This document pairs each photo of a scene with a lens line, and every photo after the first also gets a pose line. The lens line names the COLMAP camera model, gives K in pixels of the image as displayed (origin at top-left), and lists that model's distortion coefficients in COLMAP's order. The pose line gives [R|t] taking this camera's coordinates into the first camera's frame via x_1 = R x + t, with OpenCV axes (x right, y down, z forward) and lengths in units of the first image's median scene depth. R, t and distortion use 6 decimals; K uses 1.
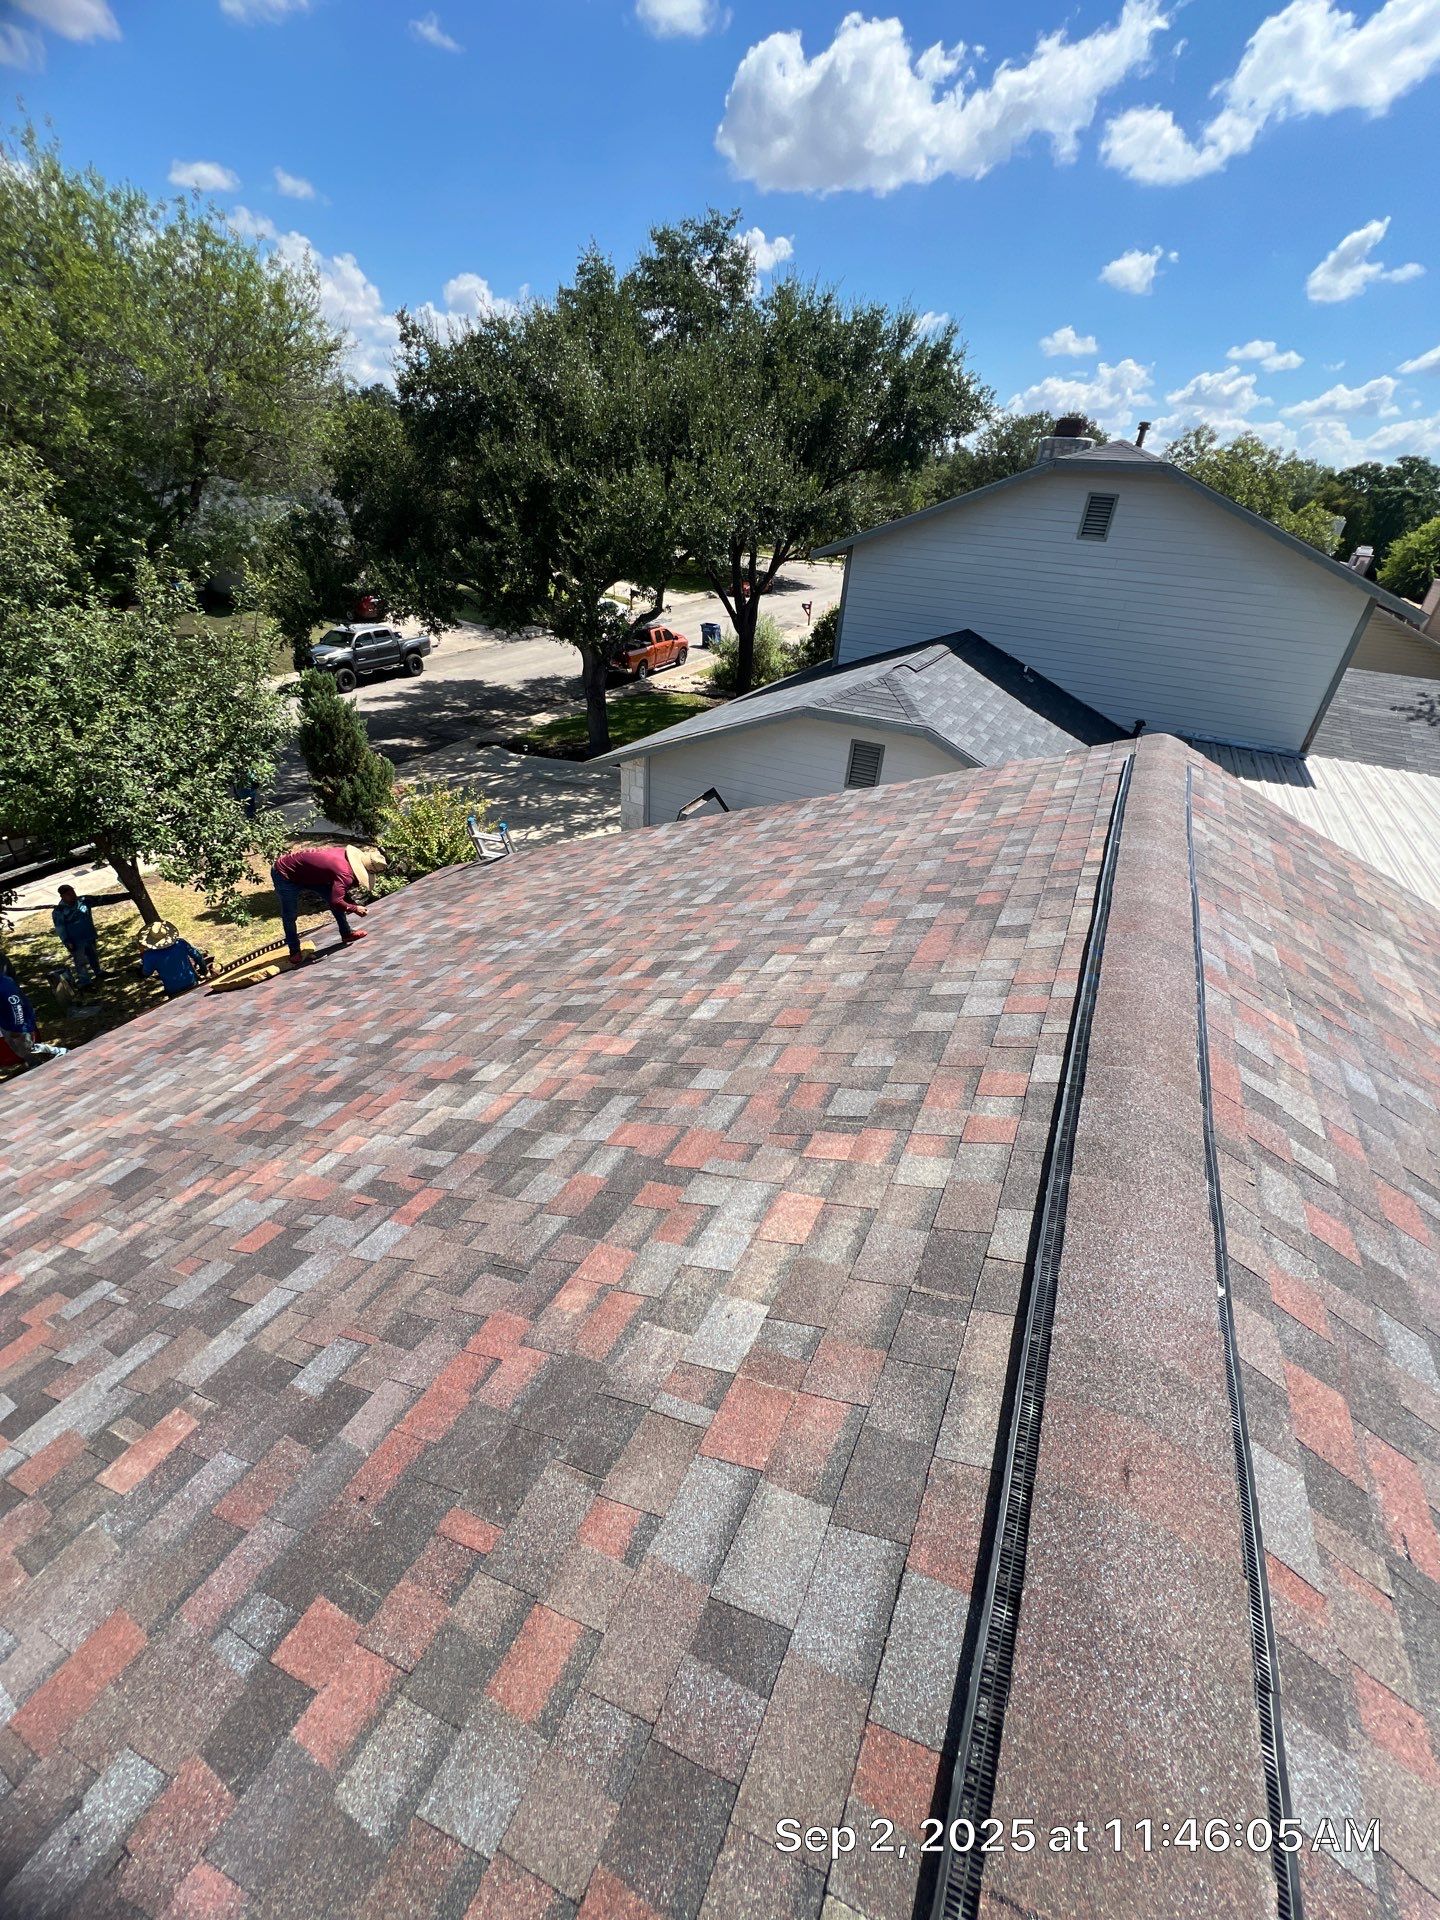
lens RADIAL K [[757.7, 0, 727.9], [0, 757.7, 956.5], [0, 0, 1]] dist [-0.003488, 0.000657]
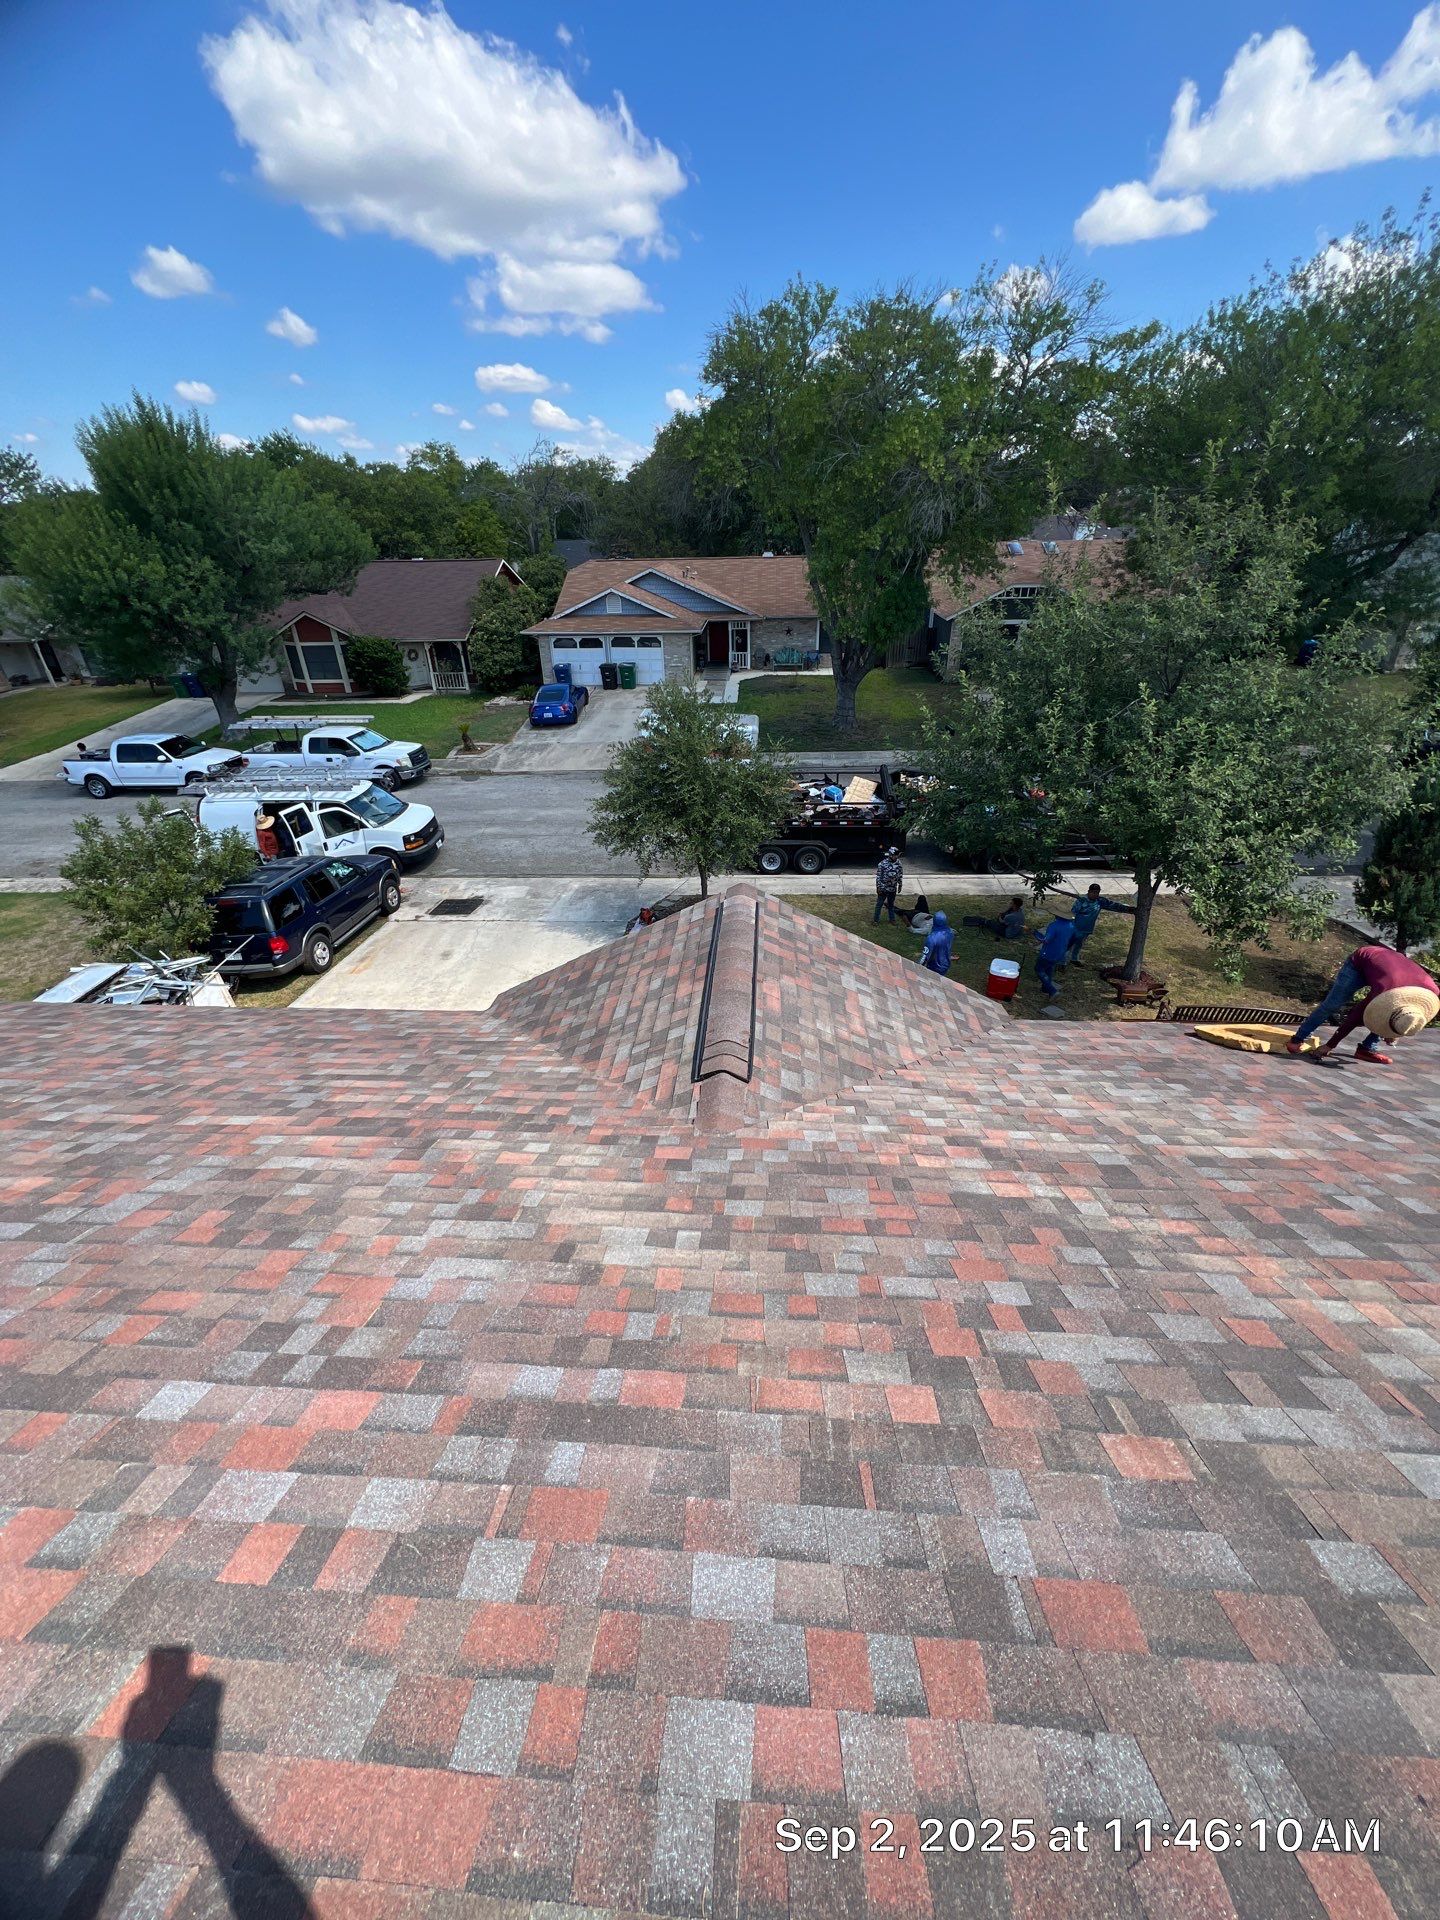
lens RADIAL K [[757.7, 0, 715.3], [0, 757.7, 953.8], [0, 0, 1]] dist [-0.003488, 0.000657]
pose [[0.394887, 0.401181, -0.826510, -0.185471], [-0.449435, 0.868983, 0.207068, 0.041784], [0.801294, 0.289694, 0.523454, -0.110071]]
